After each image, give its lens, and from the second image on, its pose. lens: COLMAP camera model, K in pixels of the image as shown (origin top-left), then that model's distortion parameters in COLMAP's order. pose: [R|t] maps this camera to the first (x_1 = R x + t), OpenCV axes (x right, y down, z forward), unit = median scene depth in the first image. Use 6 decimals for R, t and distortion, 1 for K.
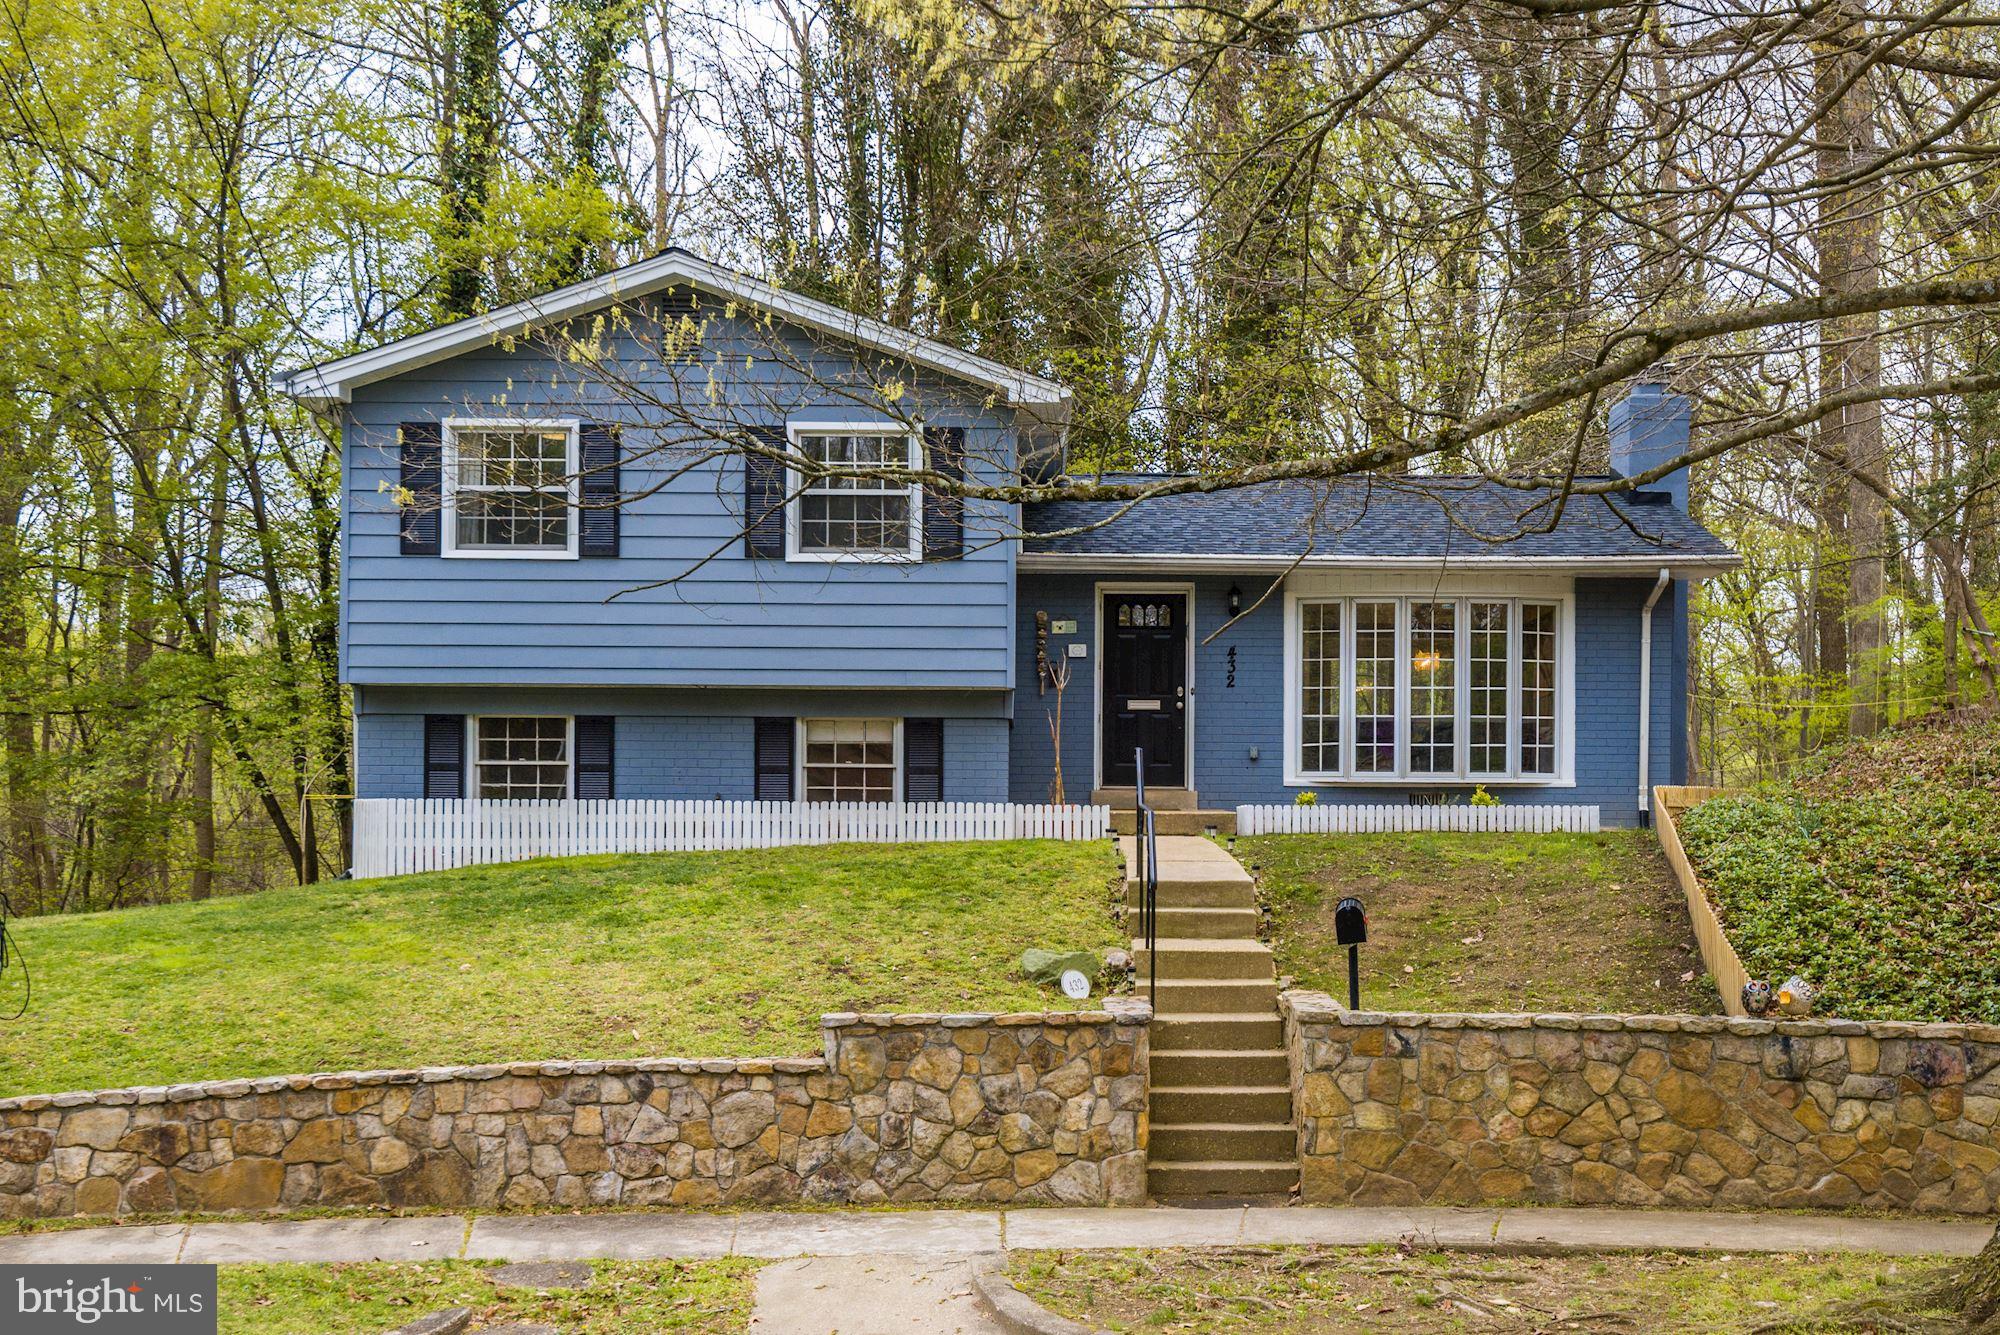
lens RADIAL K [[2358.4, 0, 1000.0], [0, 2358.4, 667.5], [0, 0, 1]] dist [-0.000743, 0.003002]
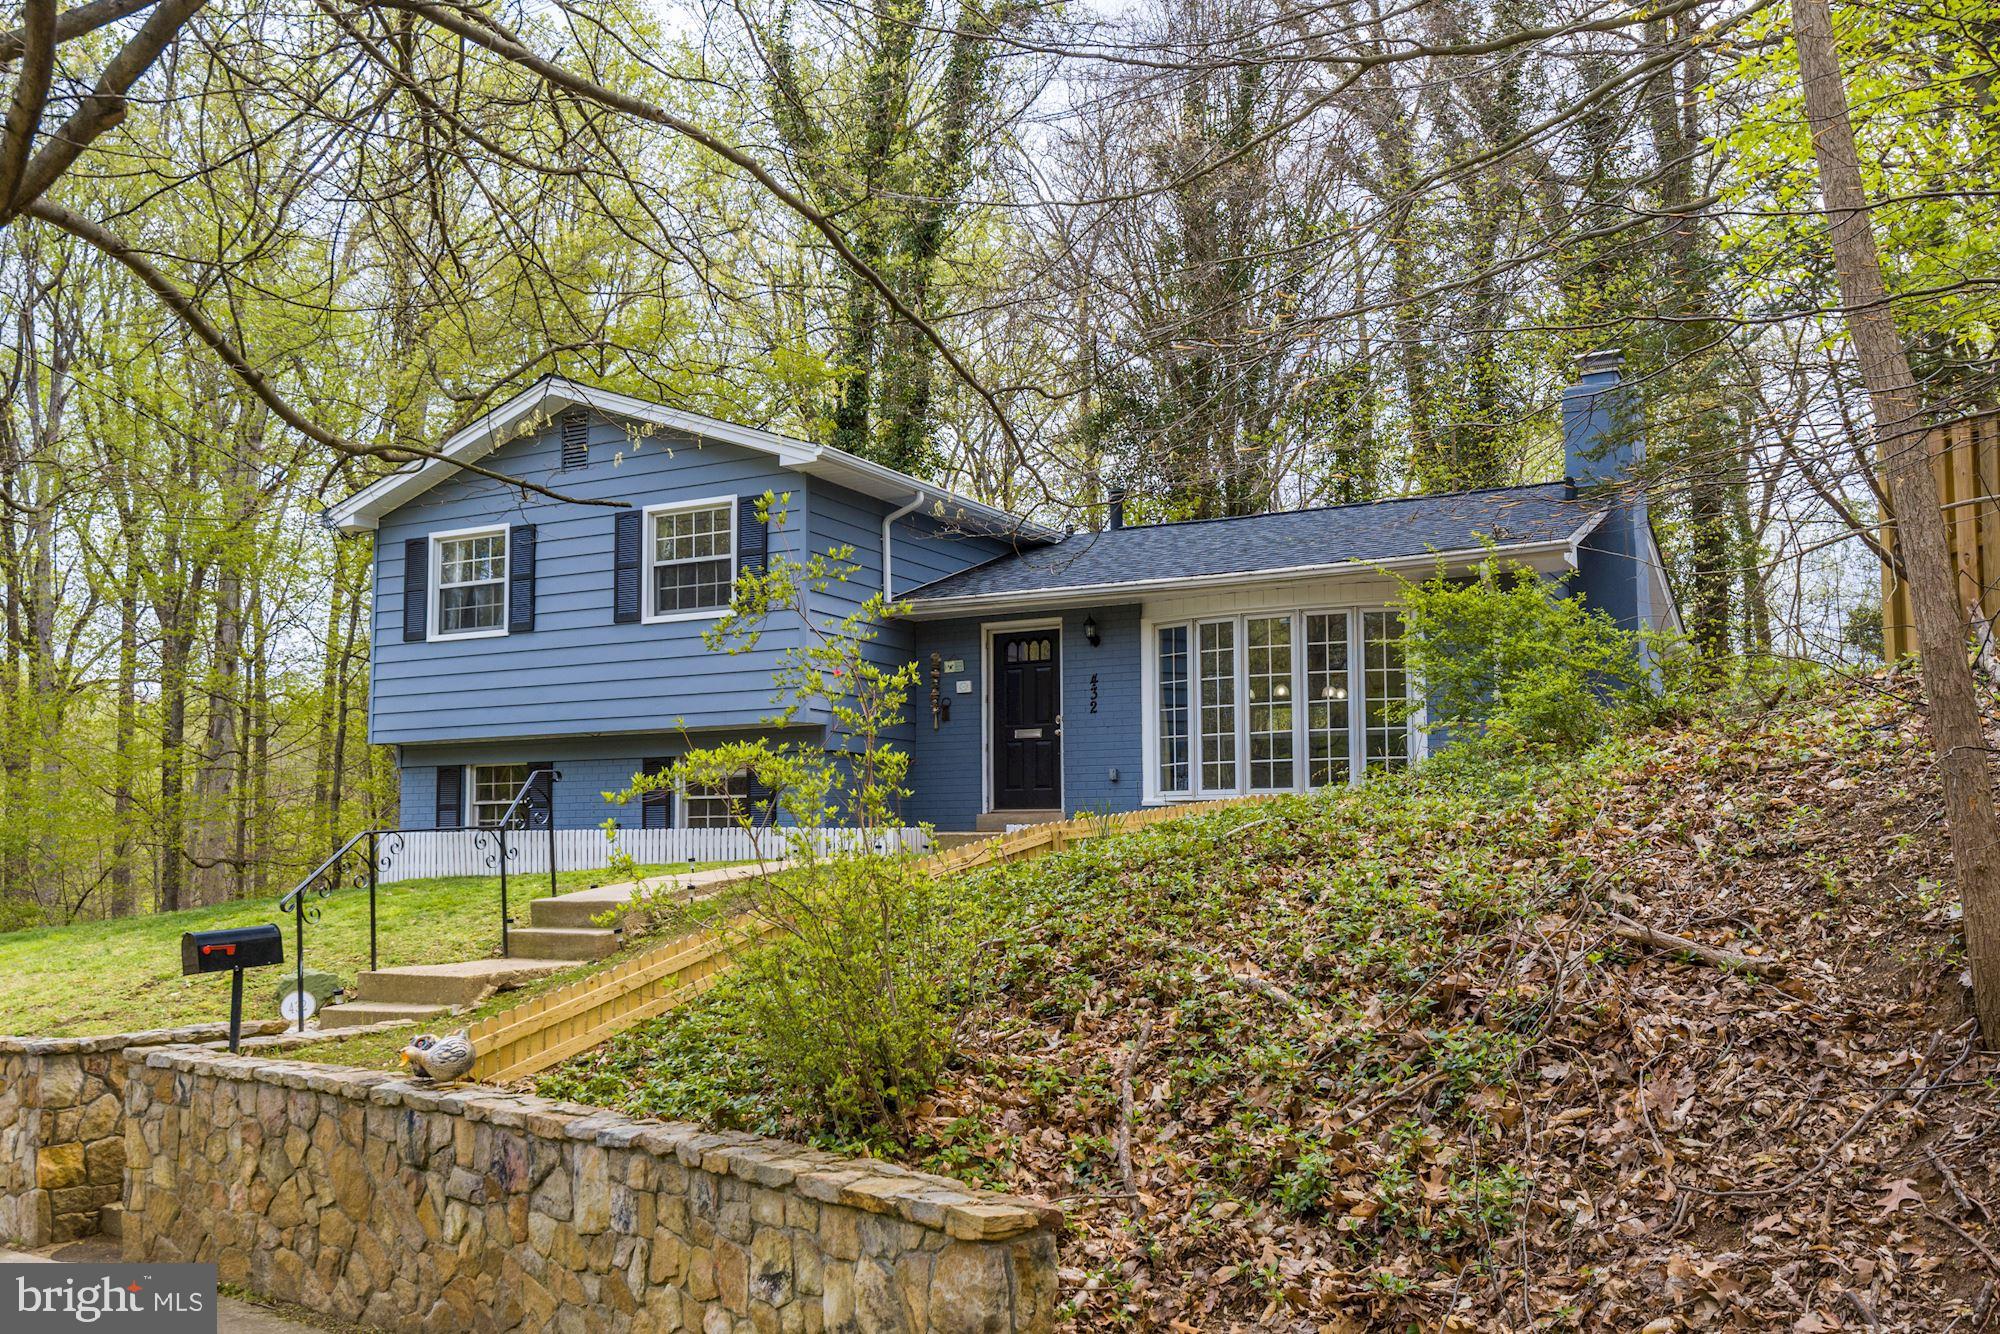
lens RADIAL K [[1660.0, 0, 1000.0], [0, 1660.0, 667.0], [0, 0, 1]] dist [0.057643, 0.002519]
pose [[0.868445, -0.065105, -0.491492, 0.464078], [0.043519, 0.997524, -0.055240, 0.029410], [0.493872, 0.026584, 0.869128, 0.361450]]
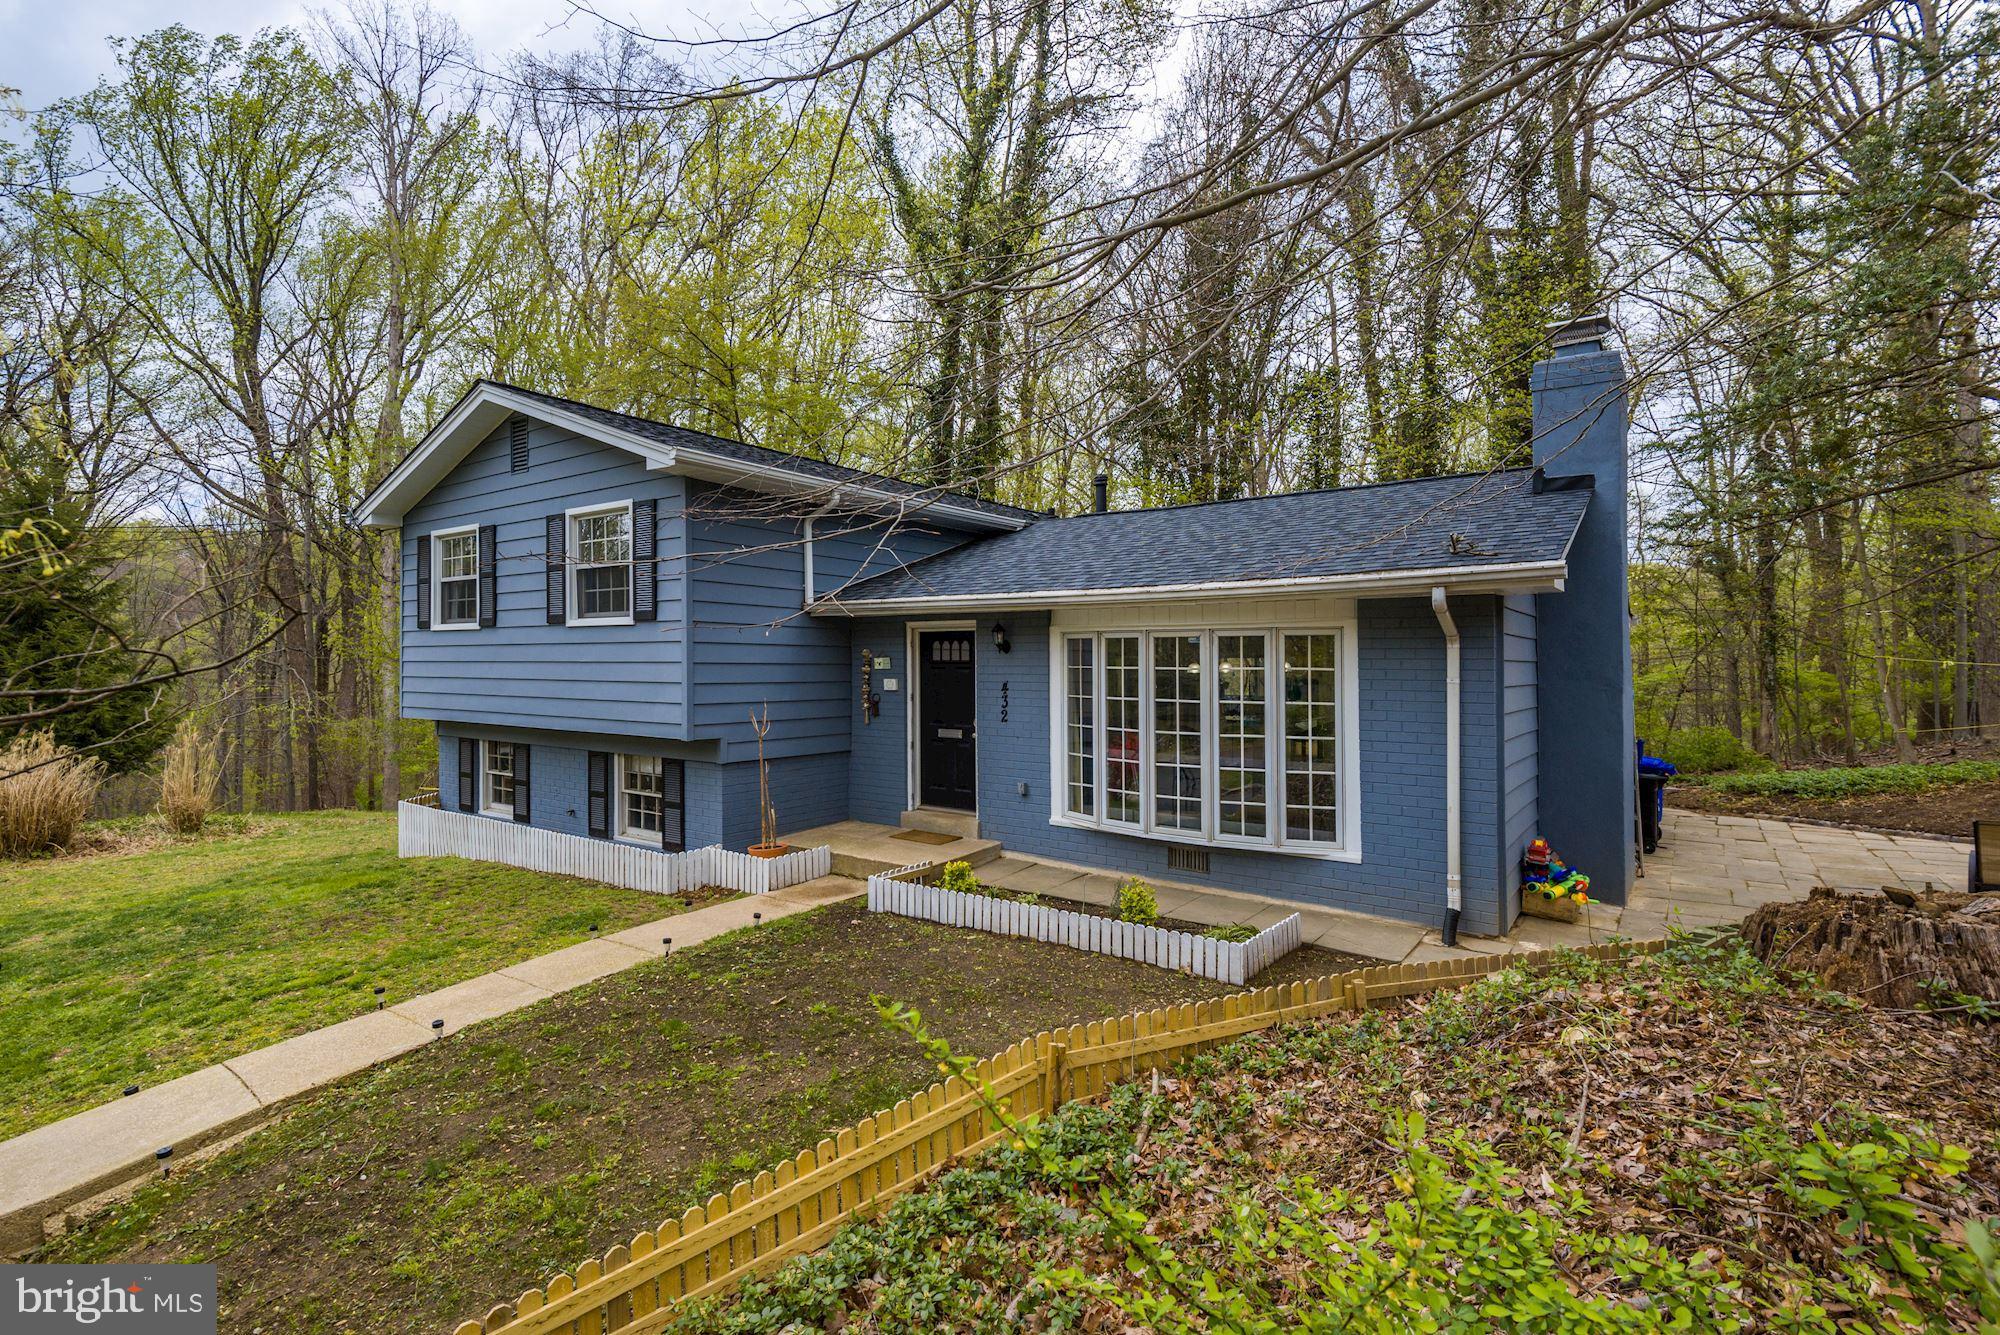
lens RADIAL K [[894.0, 0, 1038.7], [0, 894.0, 633.0], [0, 0, 1]] dist [0.043690, -0.000024]
pose [[0.810033, -0.021270, -0.585998, 0.365090], [0.043959, 0.998733, 0.024514, -0.041998], [0.584734, -0.045617, 0.809942, 0.757044]]
